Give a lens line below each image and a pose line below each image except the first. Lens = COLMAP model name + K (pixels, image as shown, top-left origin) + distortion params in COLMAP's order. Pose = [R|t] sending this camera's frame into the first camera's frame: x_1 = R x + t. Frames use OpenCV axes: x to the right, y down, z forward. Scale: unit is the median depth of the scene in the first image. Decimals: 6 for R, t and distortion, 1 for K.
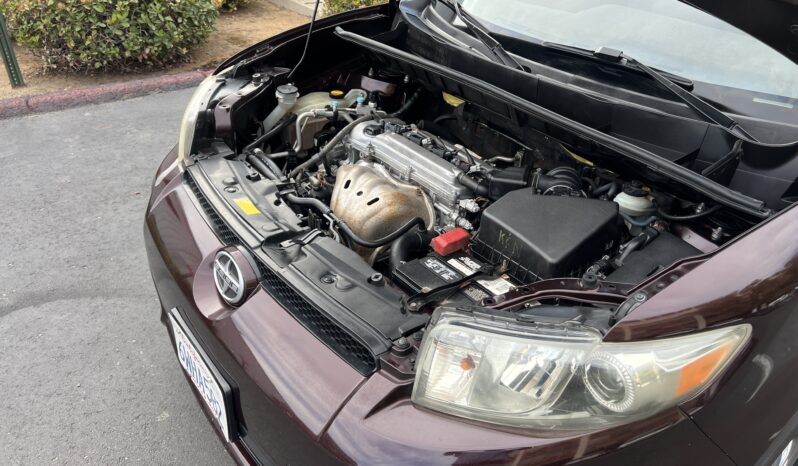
lens RADIAL K [[588.8, 0, 398.8], [0, 588.8, 220.3], [0, 0, 1]] dist [0.071165, -0.117236]
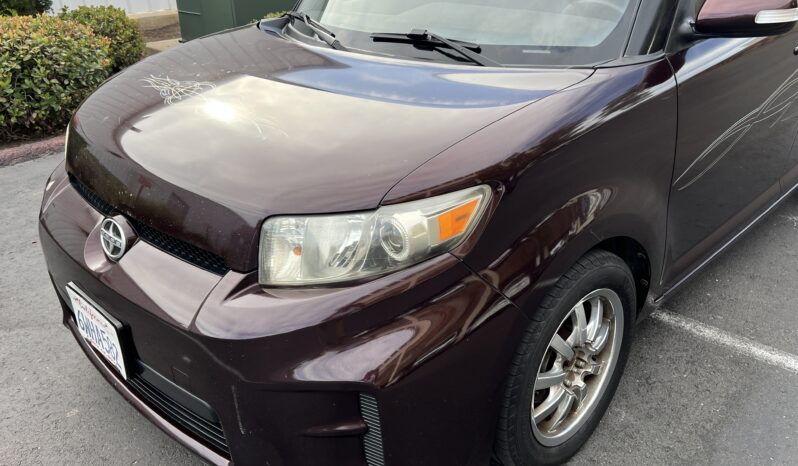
lens RADIAL K [[683.5, 0, 399.7], [0, 683.5, 232.1], [0, 0, 1]] dist [0.011666, 0.008647]
pose [[0.989170, -0.124299, 0.078052, 0.078026], [0.131982, 0.985937, -0.102510, 0.132975], [-0.064212, 0.111702, 0.991665, -0.178876]]
